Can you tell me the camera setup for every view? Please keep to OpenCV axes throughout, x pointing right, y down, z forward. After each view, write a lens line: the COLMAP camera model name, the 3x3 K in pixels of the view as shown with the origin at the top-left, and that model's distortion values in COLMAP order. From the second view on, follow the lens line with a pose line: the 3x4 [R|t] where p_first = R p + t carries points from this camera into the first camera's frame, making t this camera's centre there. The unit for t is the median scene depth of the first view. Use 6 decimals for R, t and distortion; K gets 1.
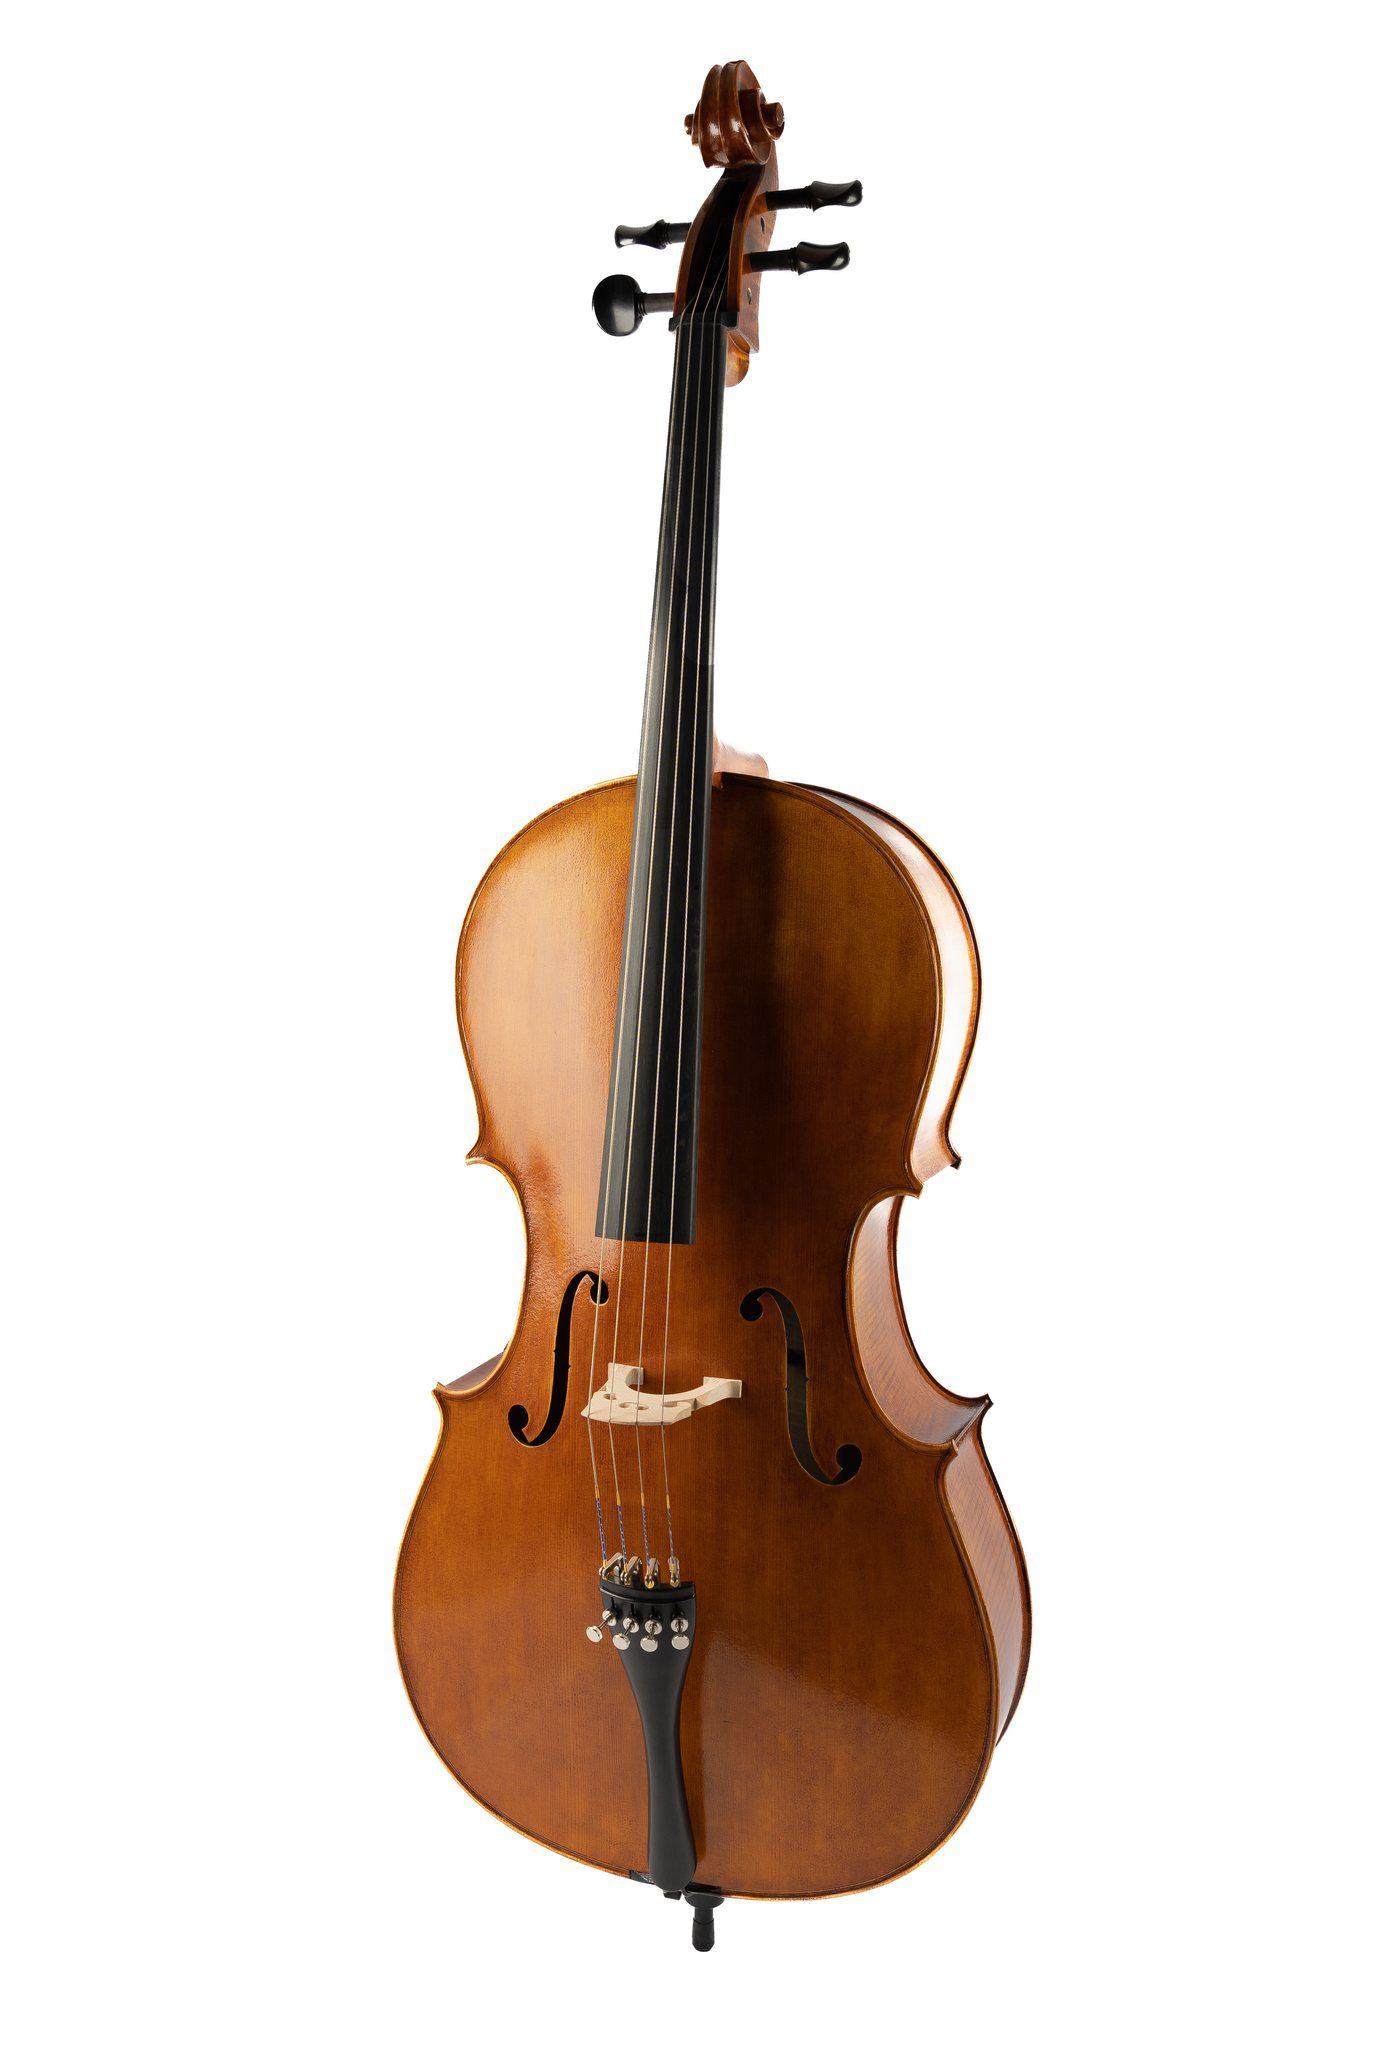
lens RADIAL K [[1957.5, 0, 691.7], [0, 1957.5, 1046.4], [0, 0, 1]] dist [0.051822, -0.001878]
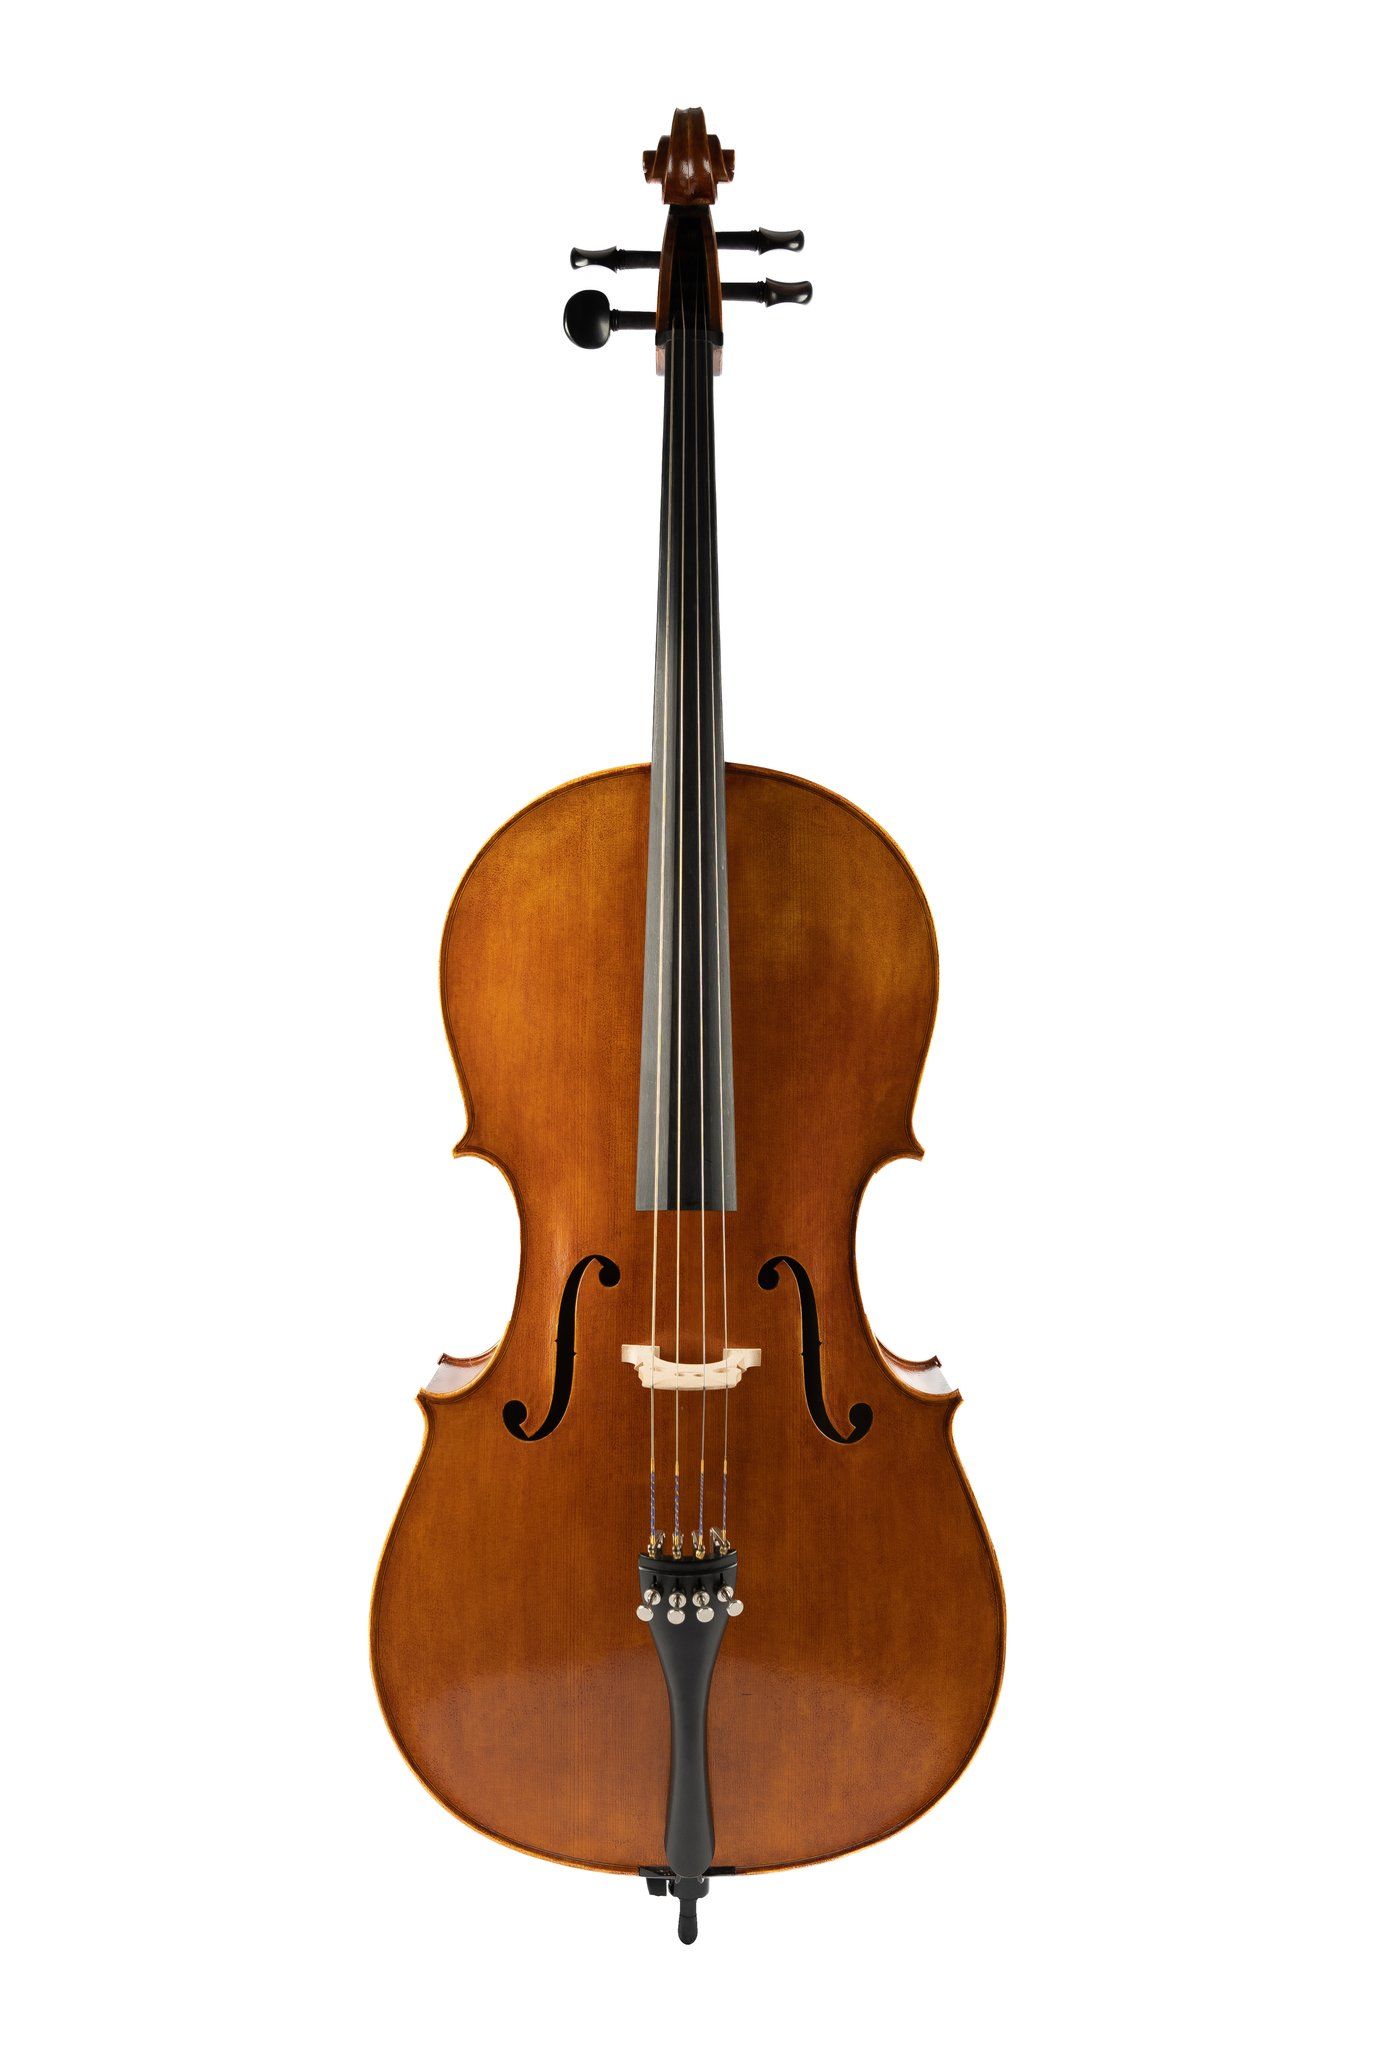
lens RADIAL K [[1963.0, 0, 689.0], [0, 1963.0, 1024.0], [0, 0, 1]] dist [0.042584, -0.012795]
pose [[0.946583, -0.020575, 0.321803, -0.333358], [0.043258, 0.997044, -0.063497, 0.063527], [-0.319545, 0.074026, 0.944675, 0.026853]]
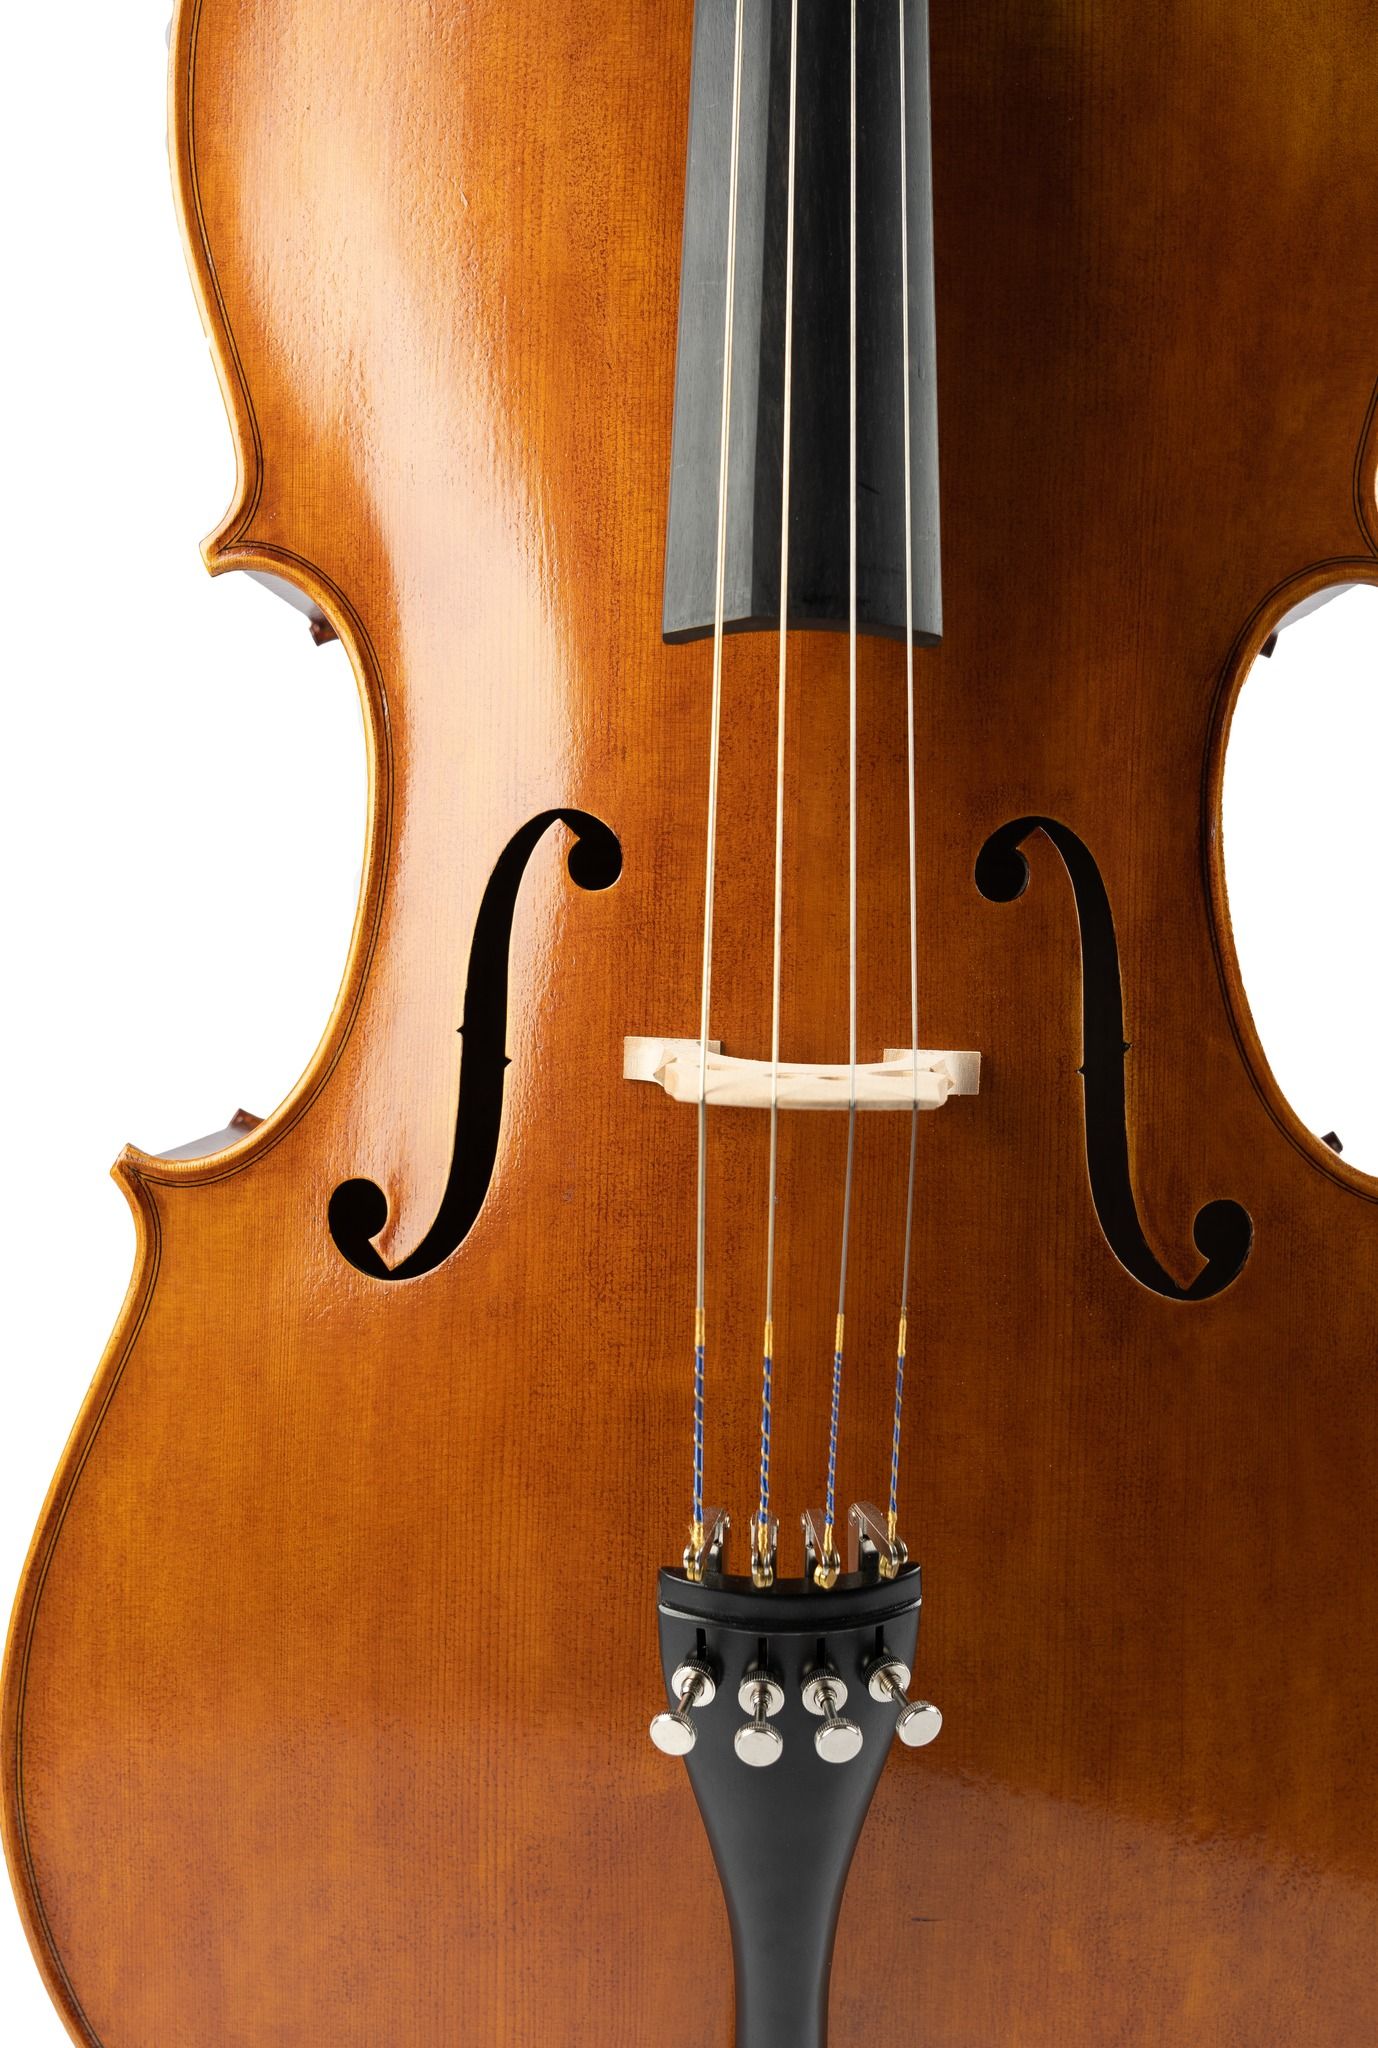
lens RADIAL K [[1963.0, 0, 689.0], [0, 1963.0, 1024.0], [0, 0, 1]] dist [0.042584, -0.012795]
pose [[0.953191, -0.012503, 0.302111, -0.150567], [0.027769, 0.998542, -0.046291, 0.179224], [-0.301092, 0.052513, 0.952148, 0.626290]]
